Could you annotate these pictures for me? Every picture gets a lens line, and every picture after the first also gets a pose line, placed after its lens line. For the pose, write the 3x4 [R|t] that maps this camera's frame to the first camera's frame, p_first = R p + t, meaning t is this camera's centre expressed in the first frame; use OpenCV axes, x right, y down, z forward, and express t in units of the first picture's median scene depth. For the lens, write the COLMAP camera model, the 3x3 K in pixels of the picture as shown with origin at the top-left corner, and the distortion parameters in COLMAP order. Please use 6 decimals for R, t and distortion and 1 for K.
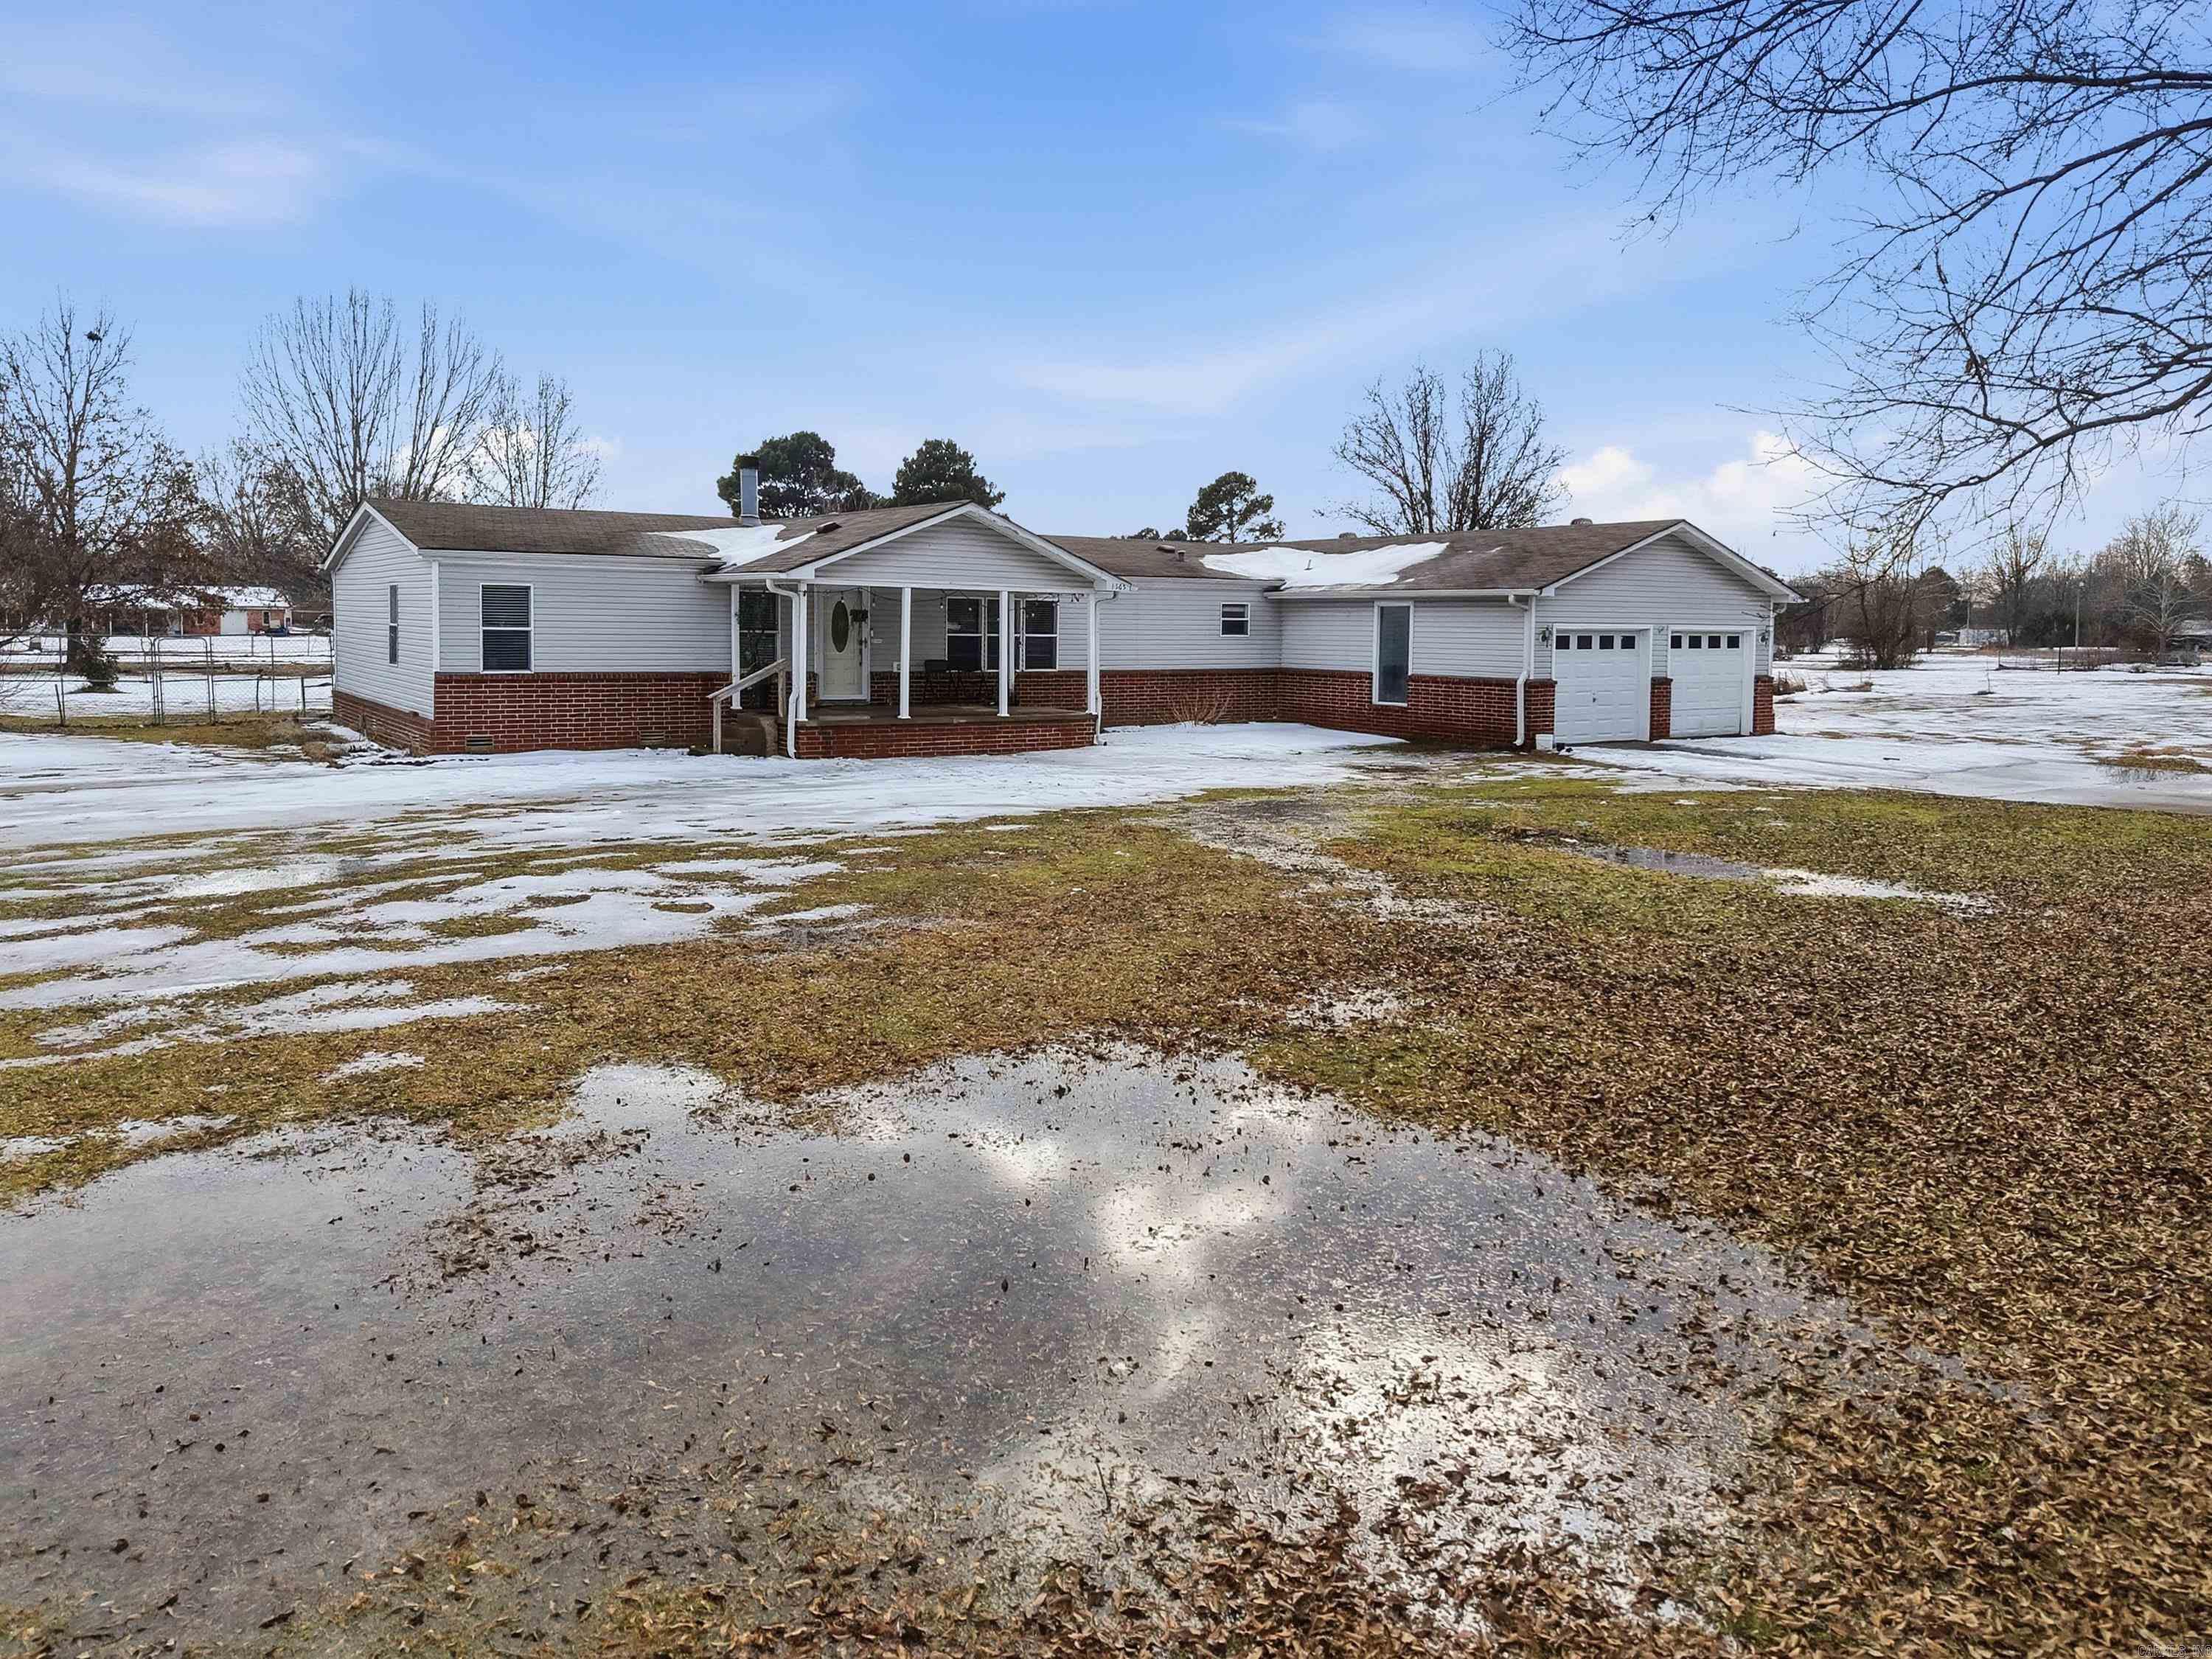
lens RADIAL K [[1529.8, 0, 1106.0], [0, 1529.8, 829.5], [0, 0, 1]] dist [0.078031, -0.000457]
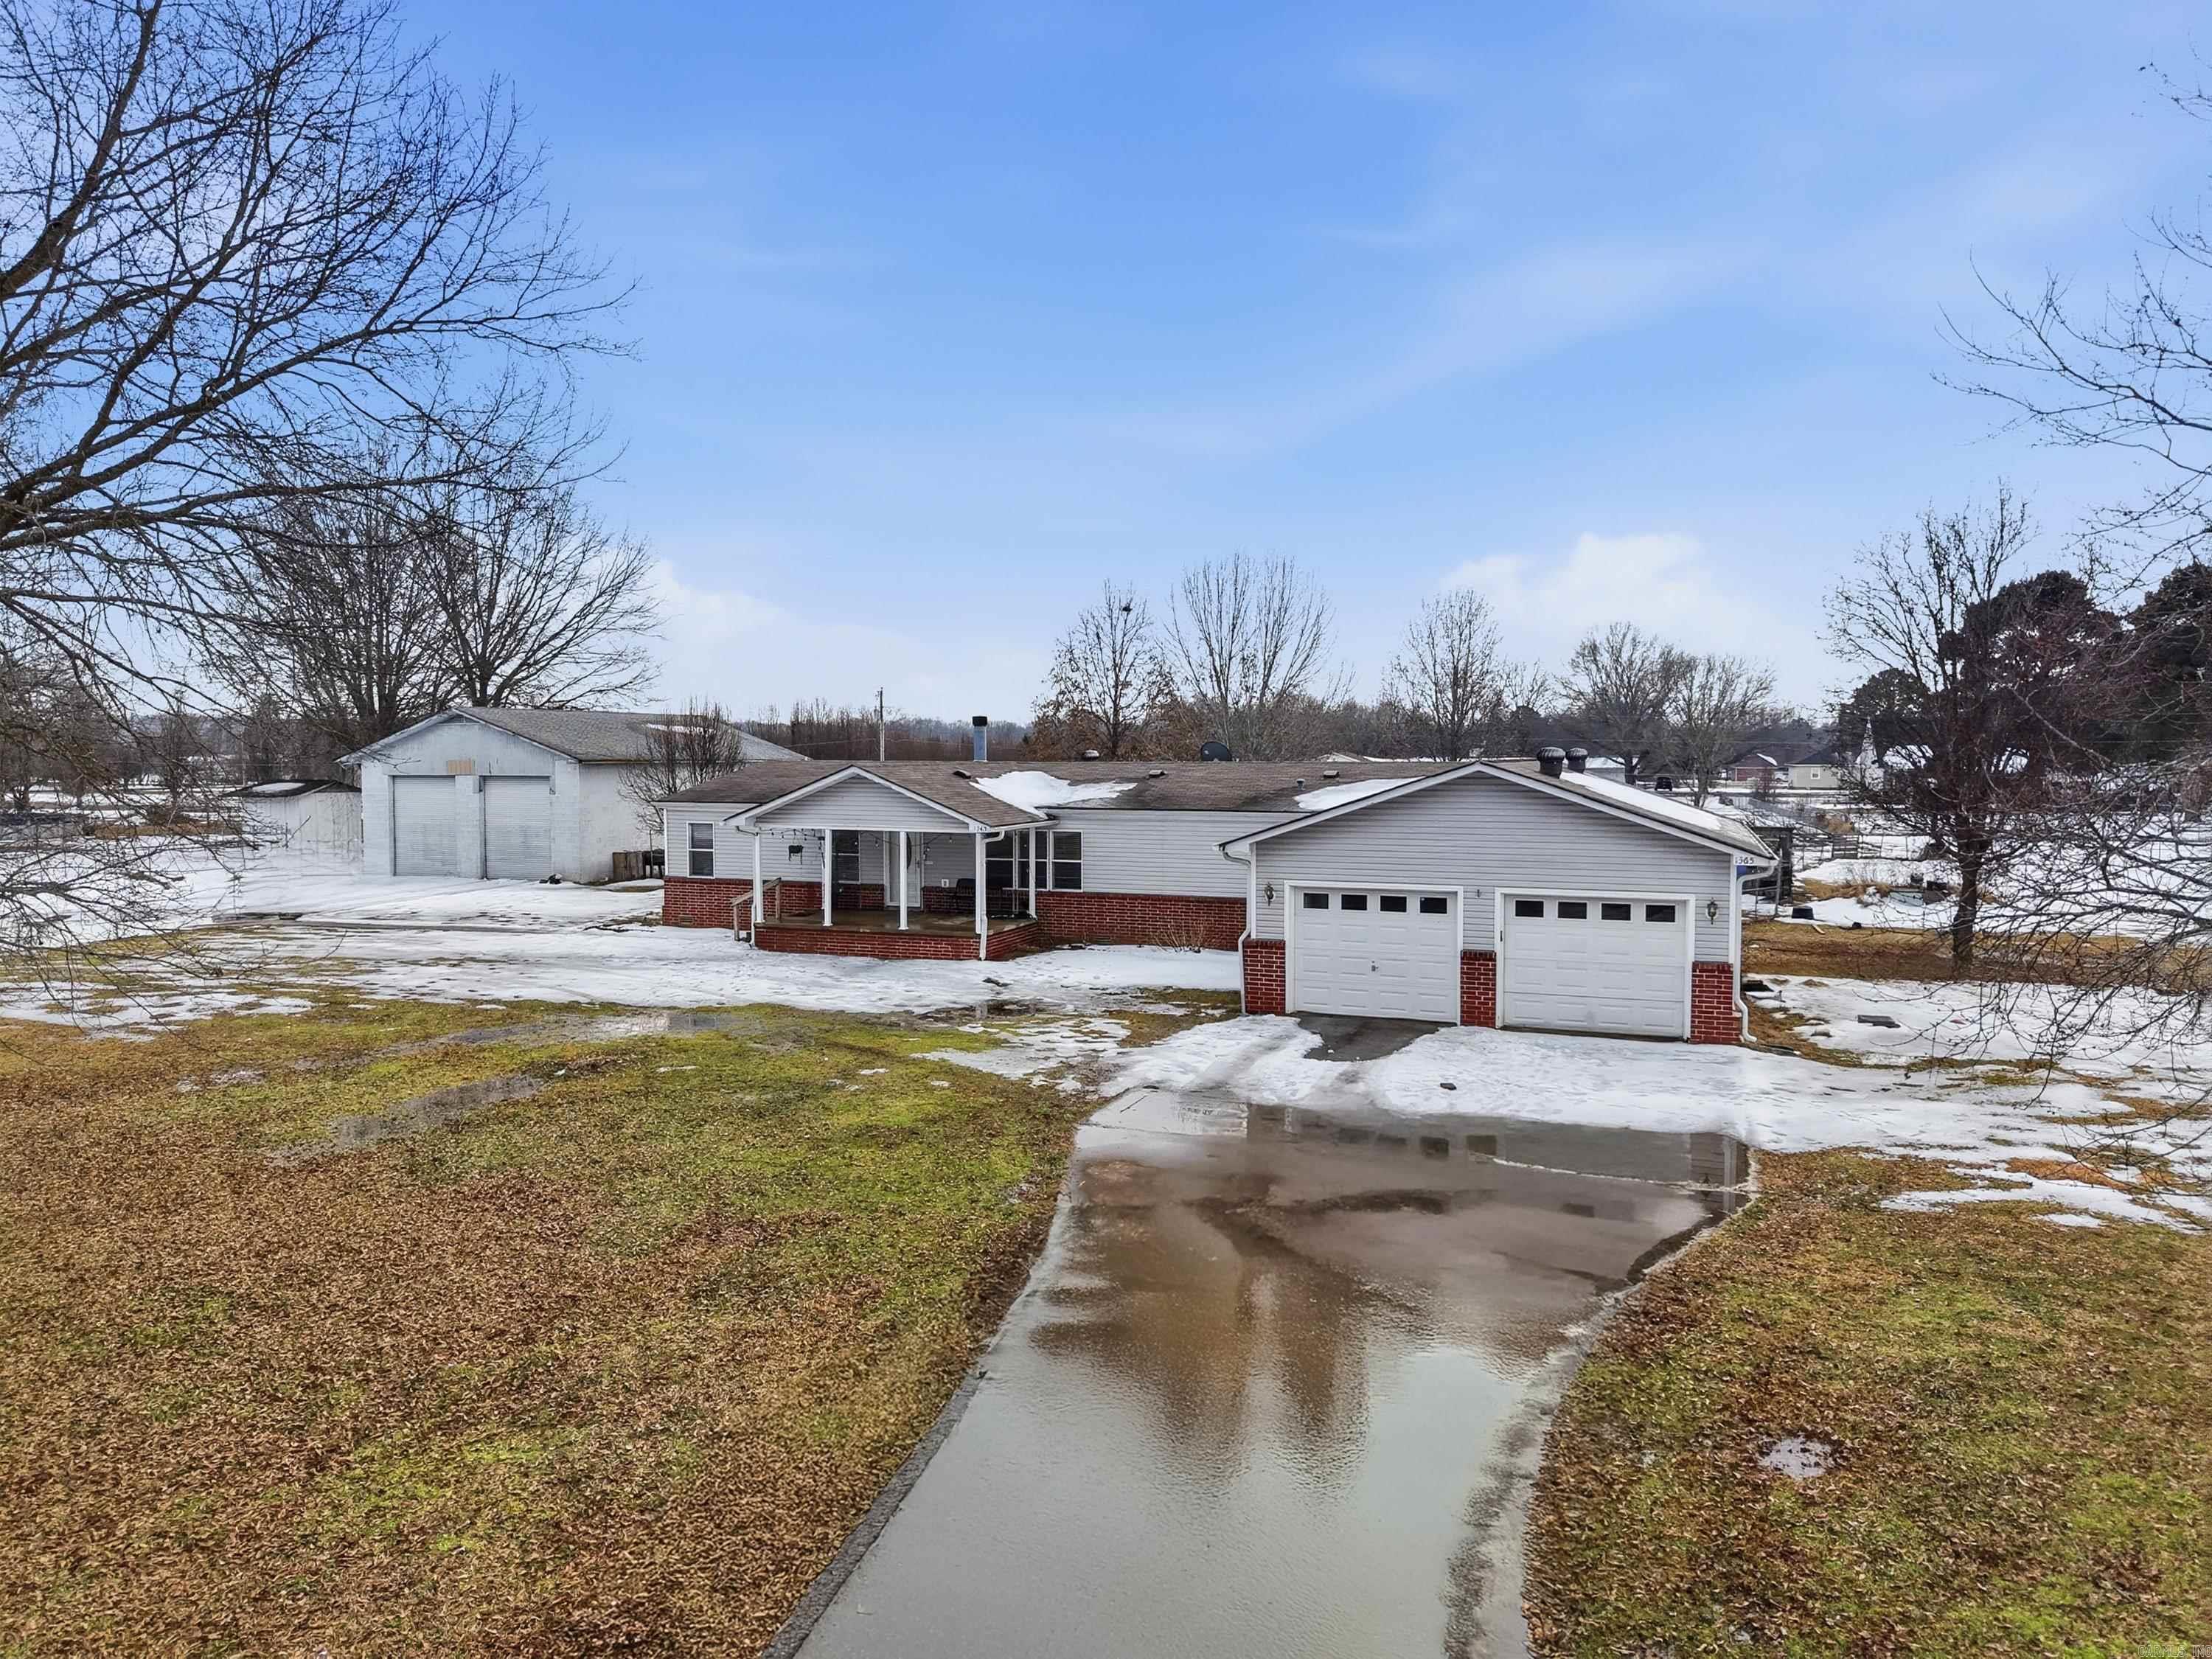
lens RADIAL K [[1529.8, 0, 1106.0], [0, 1529.8, 829.5], [0, 0, 1]] dist [0.078031, -0.000457]
pose [[0.537166, 0.034128, -0.842786, 0.977998], [-0.098448, 0.994889, -0.022461, -0.129390], [0.837712, 0.095036, 0.537780, 0.401407]]
